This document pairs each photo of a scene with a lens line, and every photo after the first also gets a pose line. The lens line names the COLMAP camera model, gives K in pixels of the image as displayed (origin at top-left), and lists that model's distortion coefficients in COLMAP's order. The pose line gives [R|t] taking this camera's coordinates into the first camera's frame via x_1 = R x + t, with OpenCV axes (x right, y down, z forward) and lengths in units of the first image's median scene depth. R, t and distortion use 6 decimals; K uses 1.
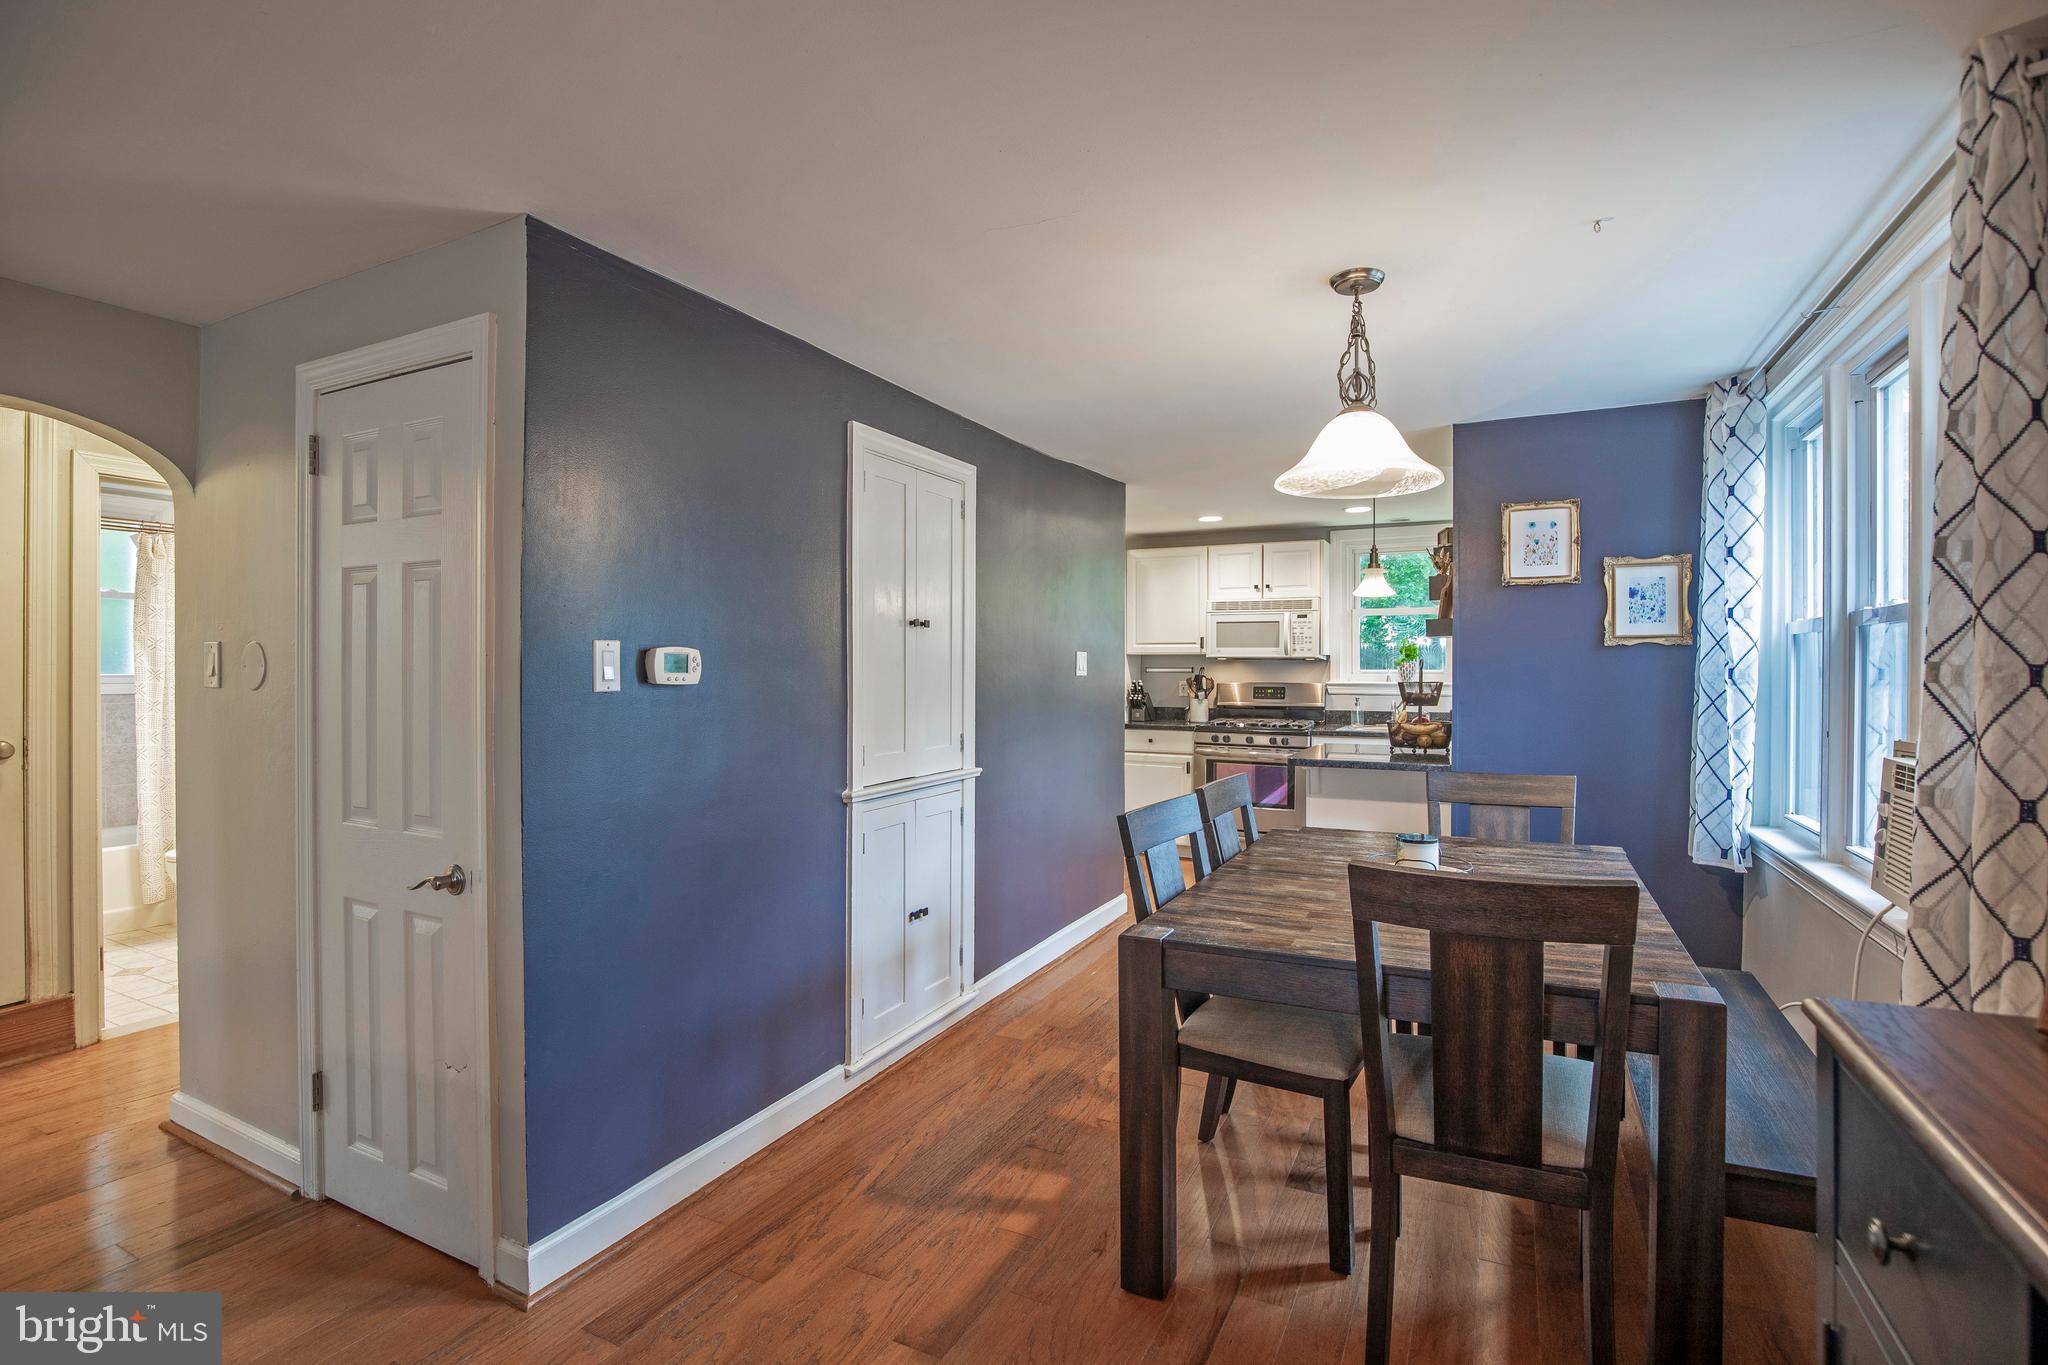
lens RADIAL K [[946.7, 0, 1040.9], [0, 946.7, 673.9], [0, 0, 1]] dist [-0.035733, 0.004557]
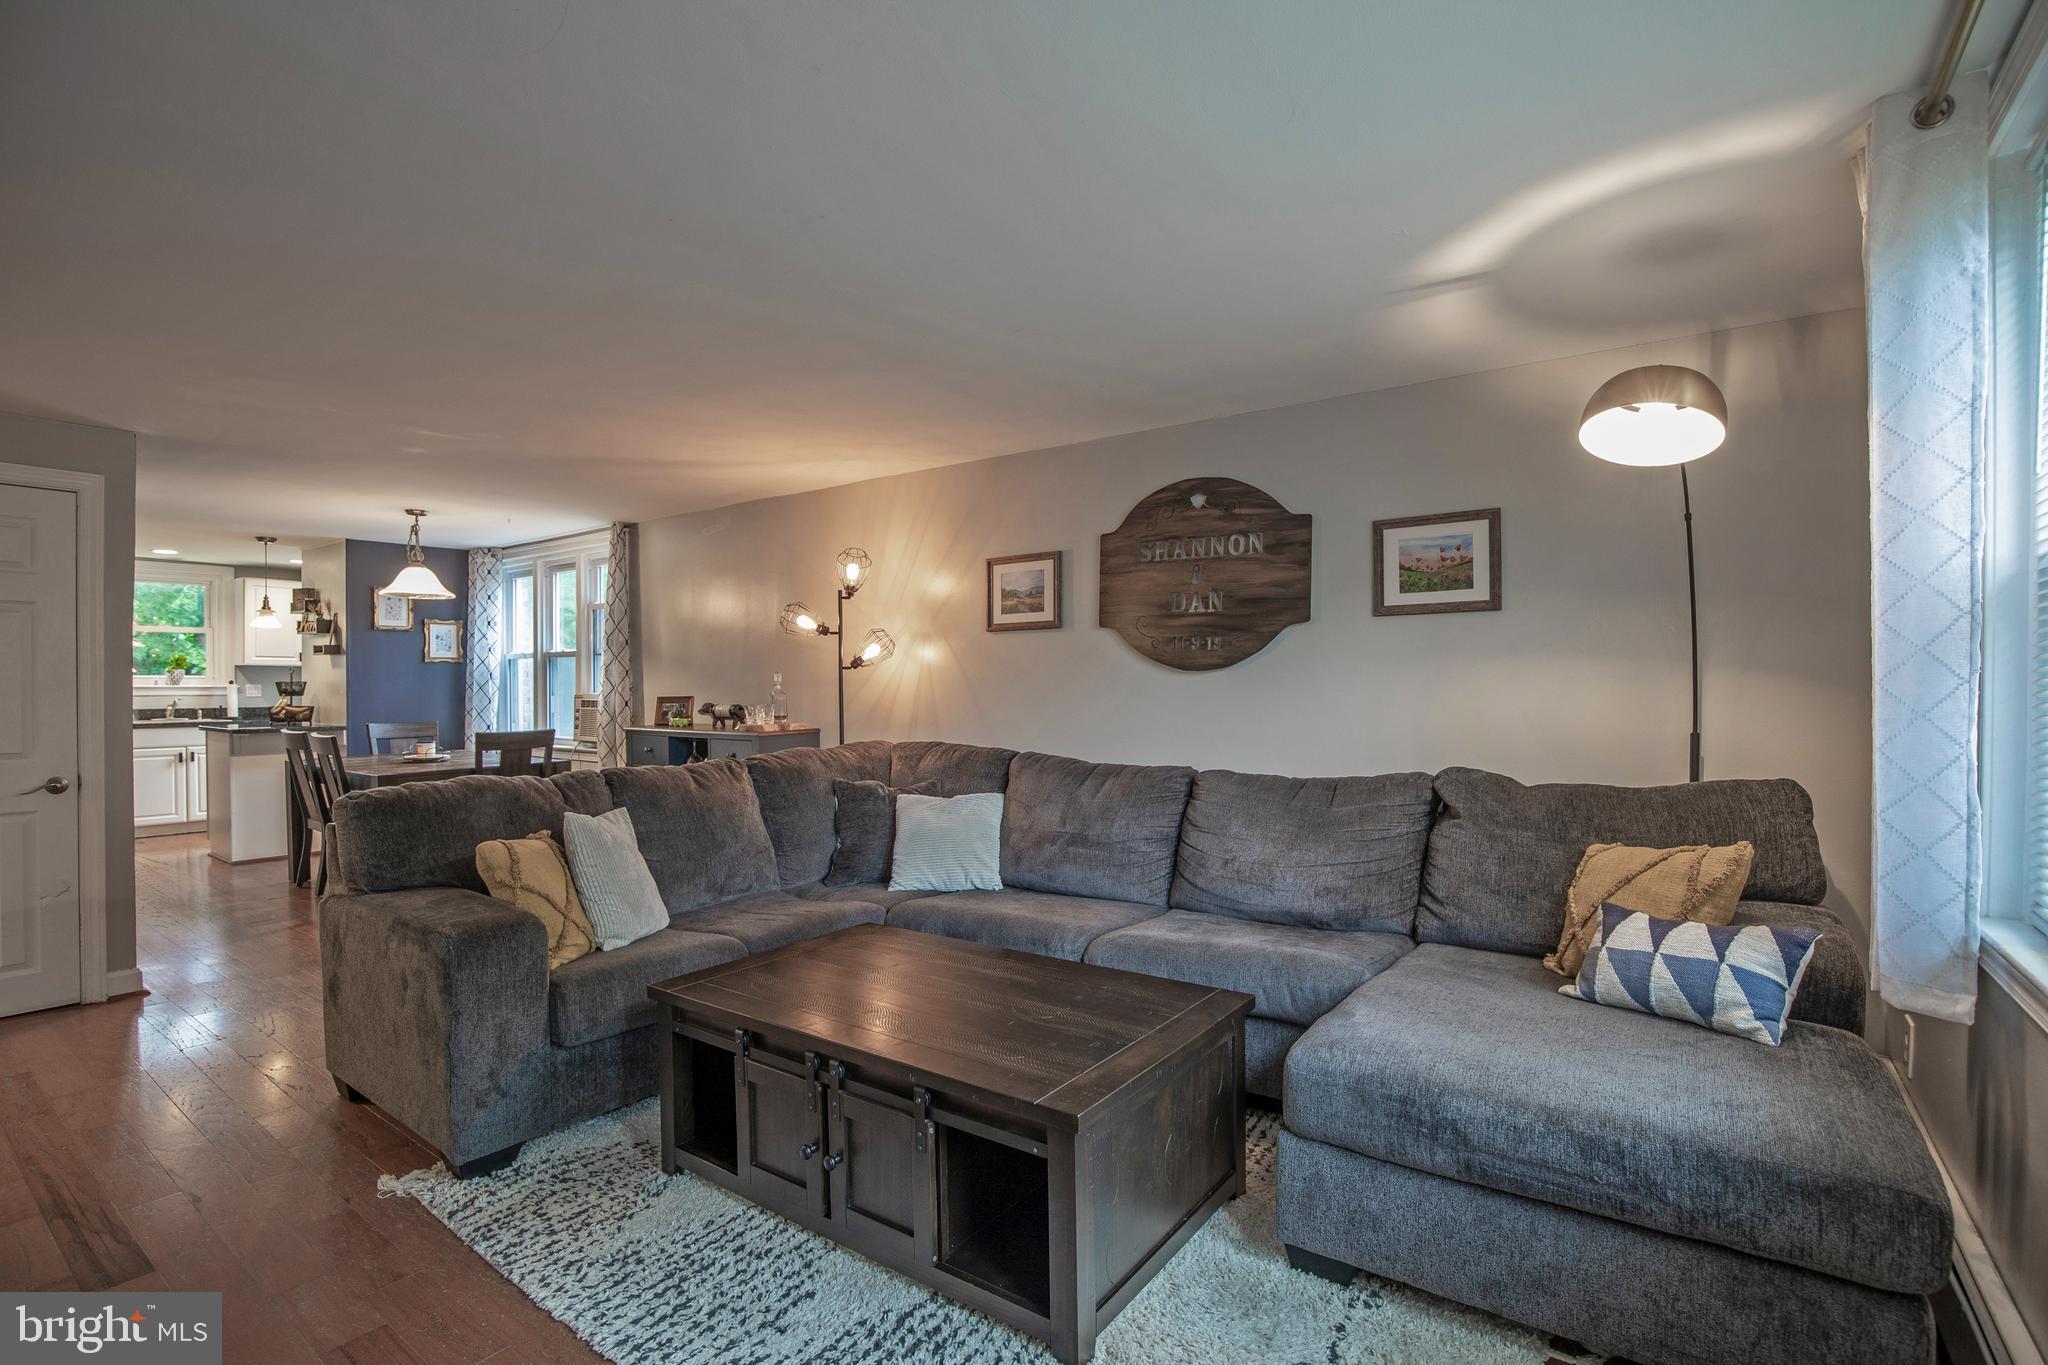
lens RADIAL K [[946.7, 0, 1009.9], [0, 946.7, 693.4], [0, 0, 1]] dist [-0.035733, 0.004557]
pose [[0.175991, -0.011693, 0.984322, -0.649621], [0.006820, 0.999920, 0.010659, 0.014057], [-0.984368, 0.004837, 0.176056, -0.341043]]
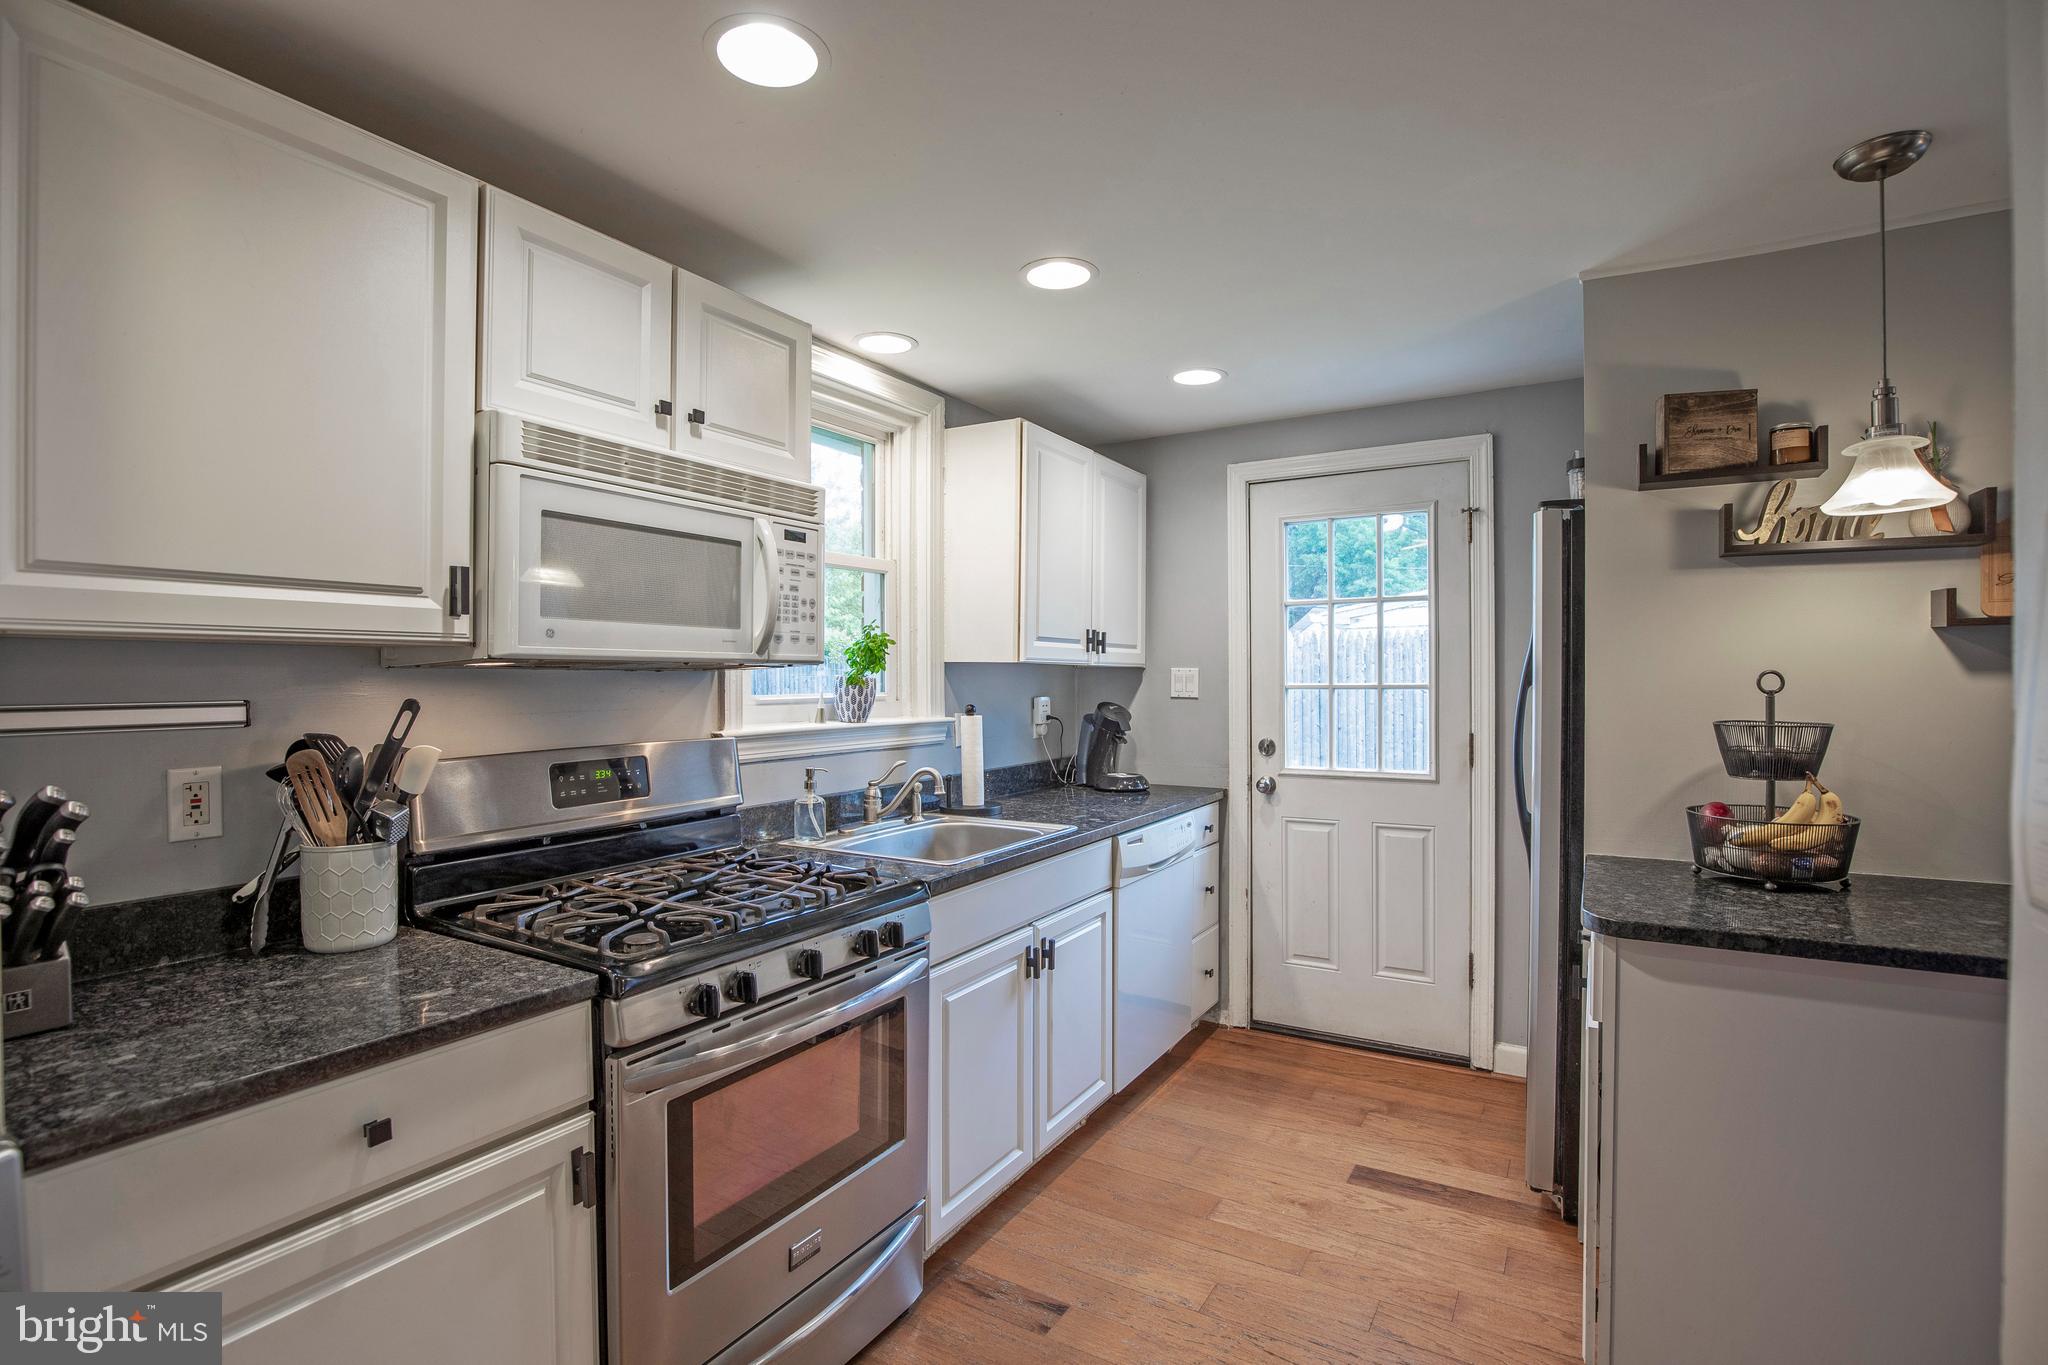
lens RADIAL K [[946.7, 0, 1039.9], [0, 946.7, 682.0], [0, 0, 1]] dist [-0.035733, 0.004557]
pose [[0.070844, -0.006952, 0.997463, -0.043692], [0.010928, 0.999921, 0.006193, -0.011743], [-0.997428, 0.010461, 0.070915, 0.890709]]
